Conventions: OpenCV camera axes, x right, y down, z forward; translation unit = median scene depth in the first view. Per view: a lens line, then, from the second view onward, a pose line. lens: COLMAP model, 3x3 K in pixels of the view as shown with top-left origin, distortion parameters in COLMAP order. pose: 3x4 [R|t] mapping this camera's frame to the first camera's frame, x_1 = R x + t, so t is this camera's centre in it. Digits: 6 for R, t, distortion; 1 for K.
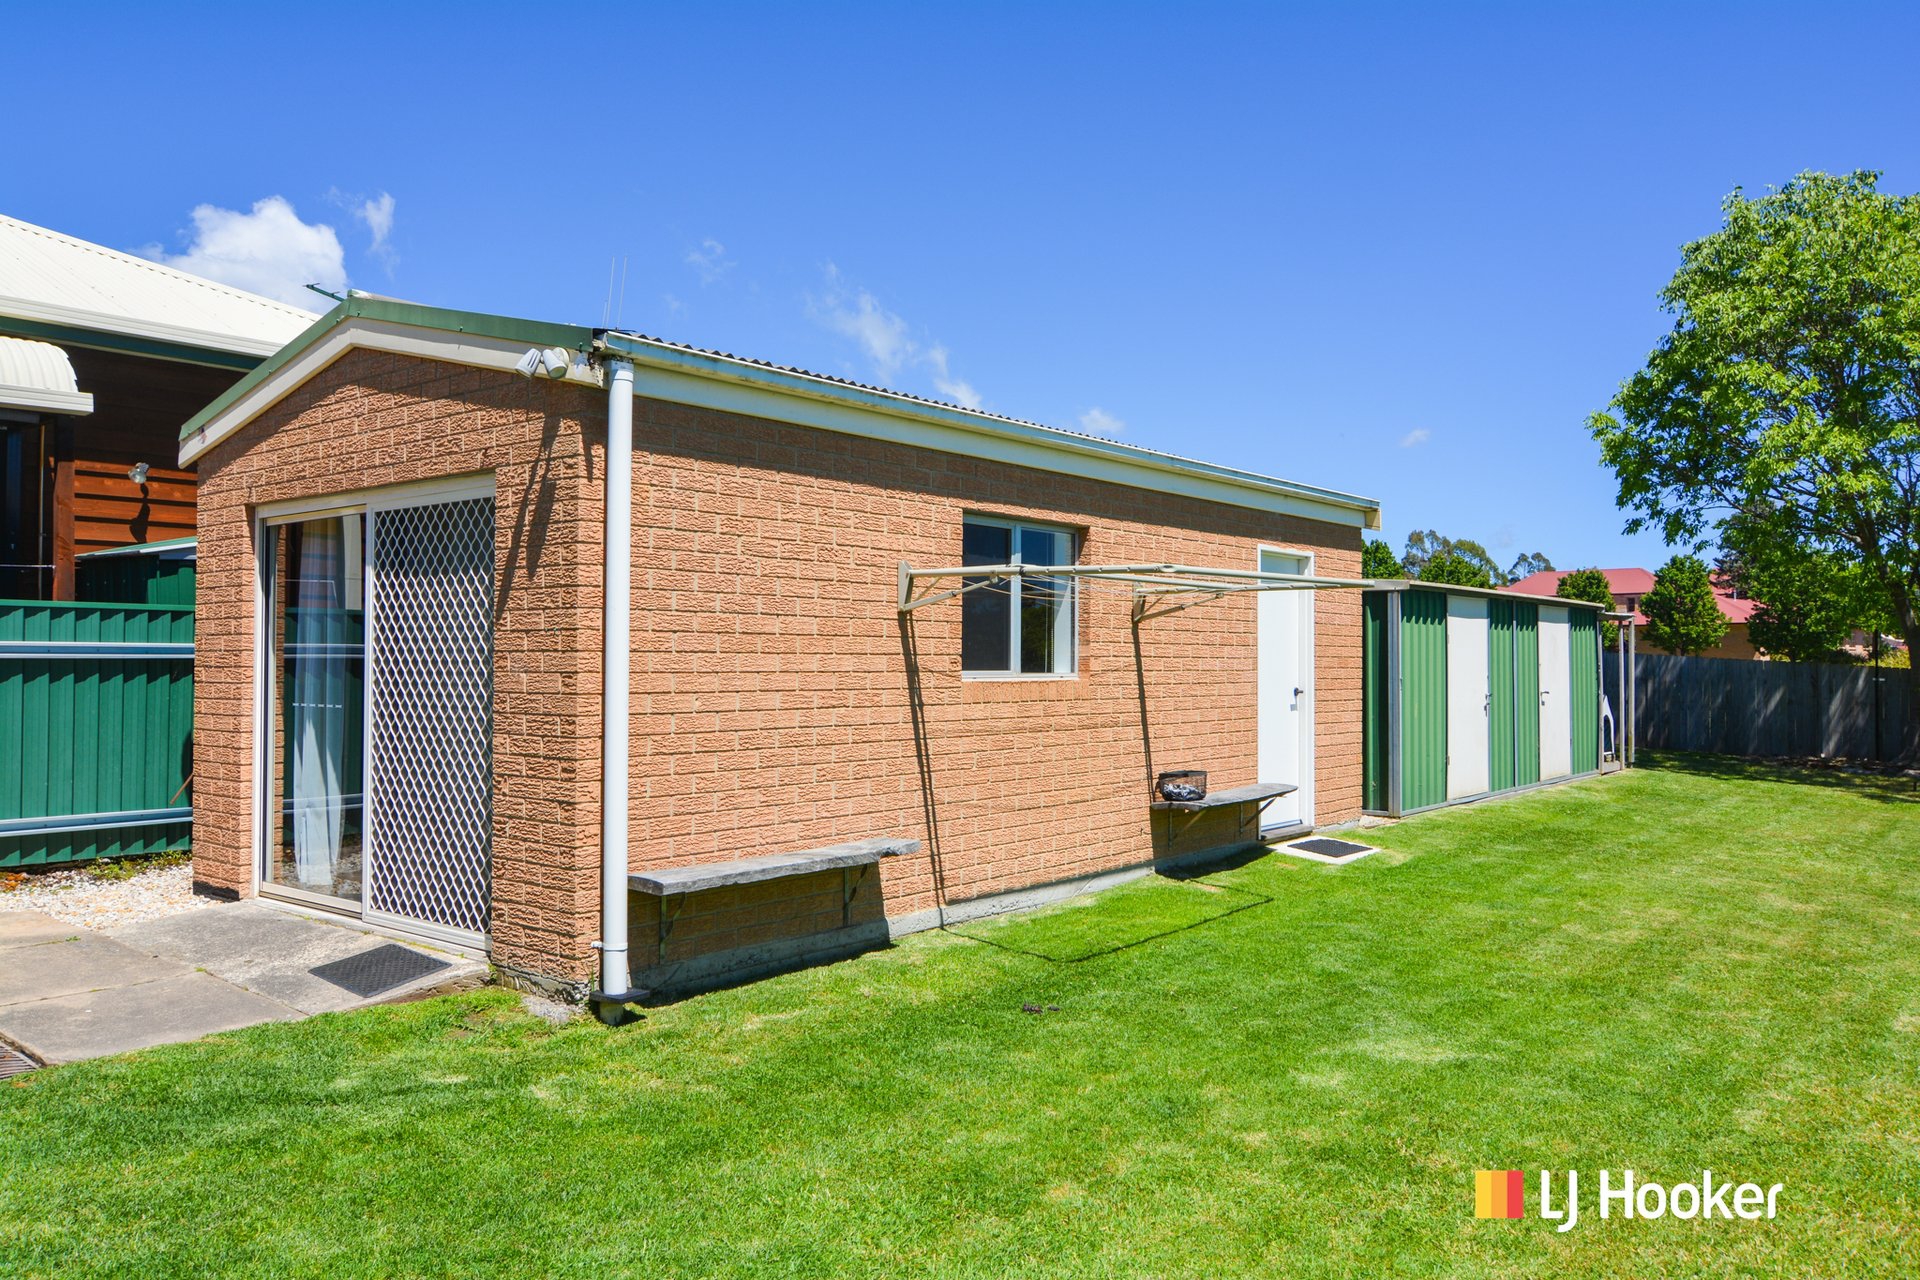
lens RADIAL K [[1410.2, 0, 960.9], [0, 1410.2, 638.4], [0, 0, 1]] dist [-0.002017, -0.000239]
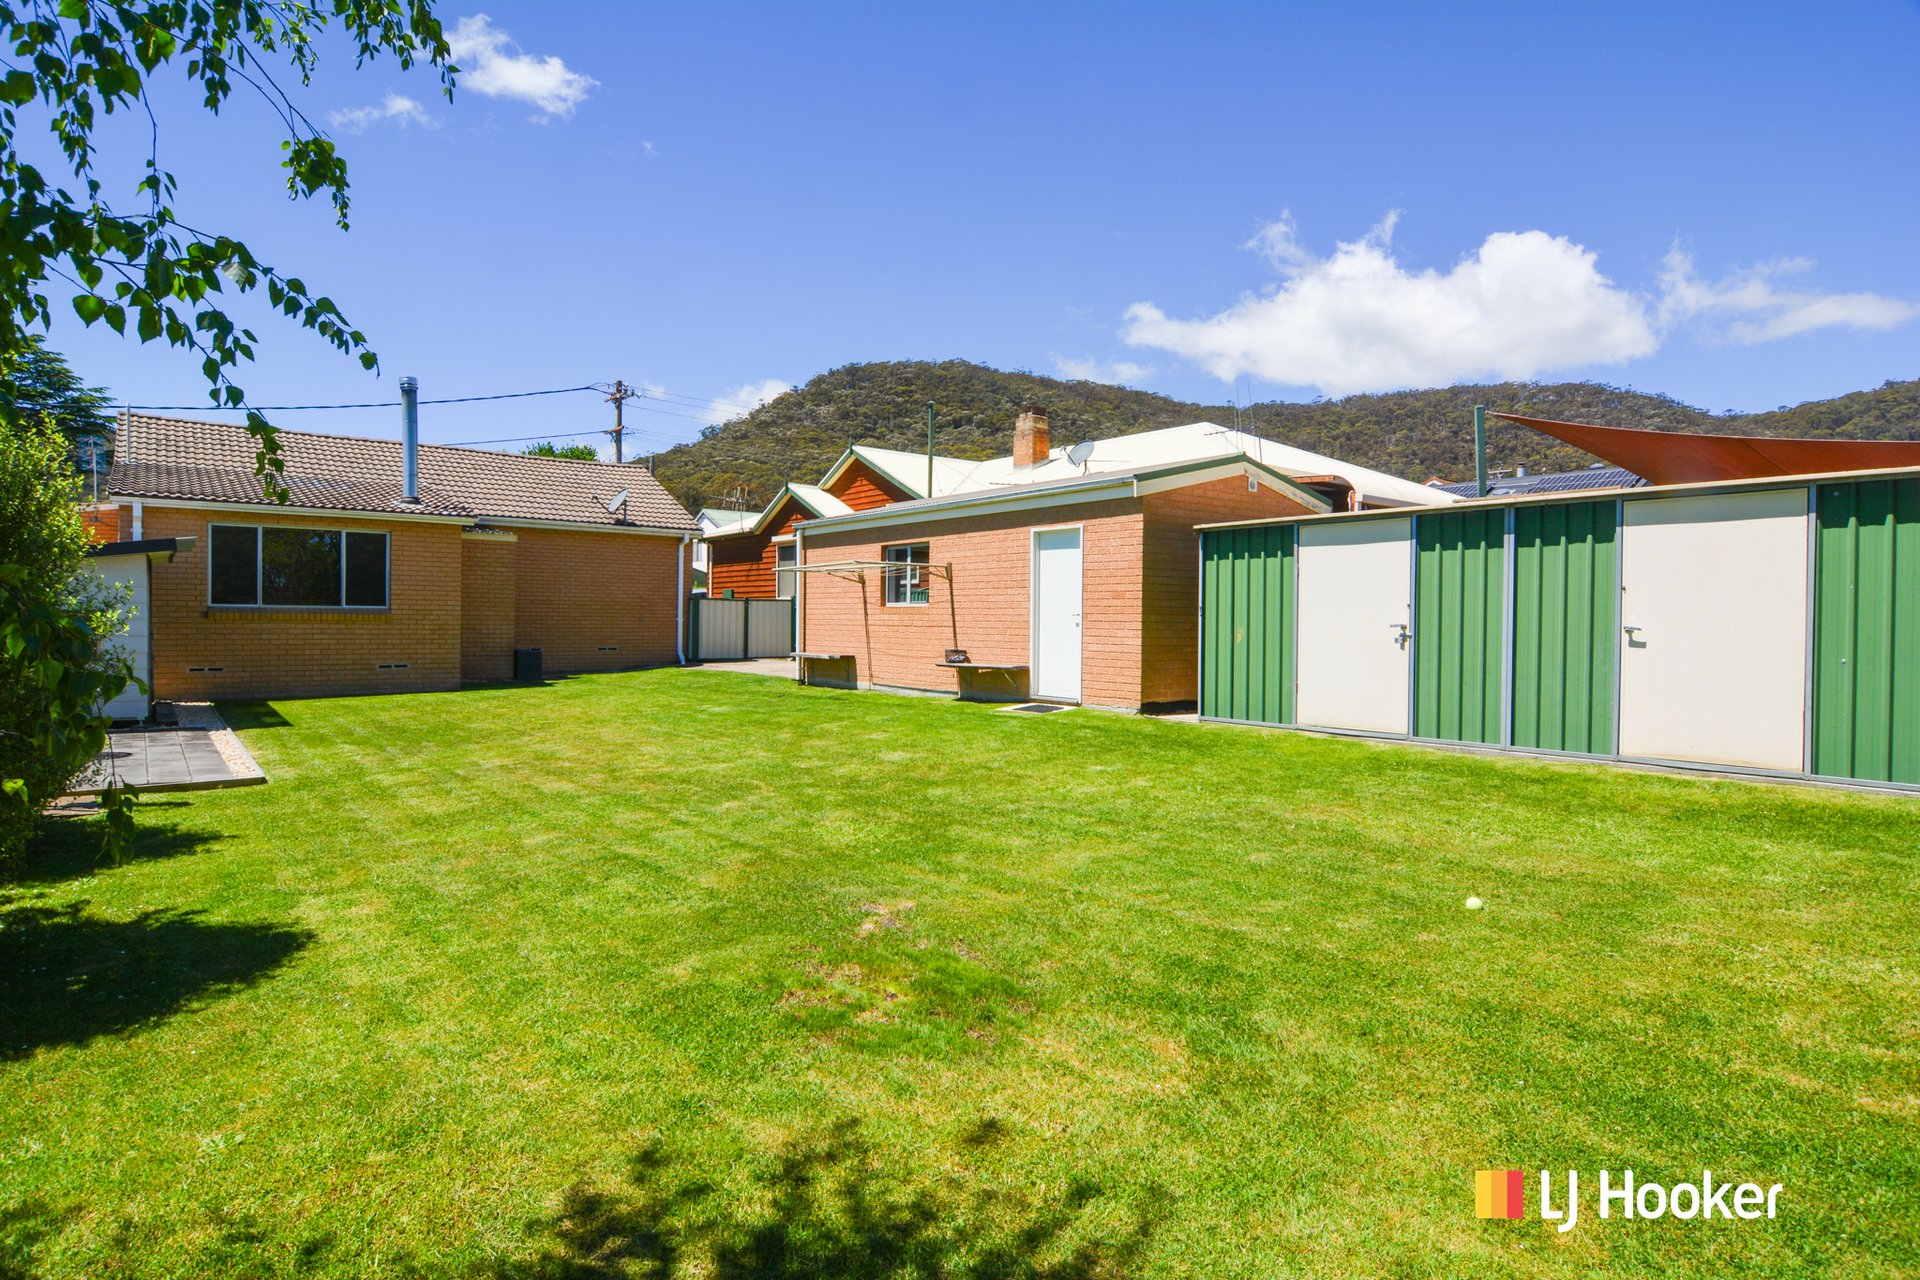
lens RADIAL K [[1028.6, 0, 961.0], [0, 1028.6, 637.8], [0, 0, 1]] dist [0.000684, -0.001190]
pose [[-0.219377, 0.000585, -0.975640, 1.809557], [-0.005618, 0.999982, 0.001862, 0.080993], [0.975624, 0.005889, -0.219369, 1.465814]]
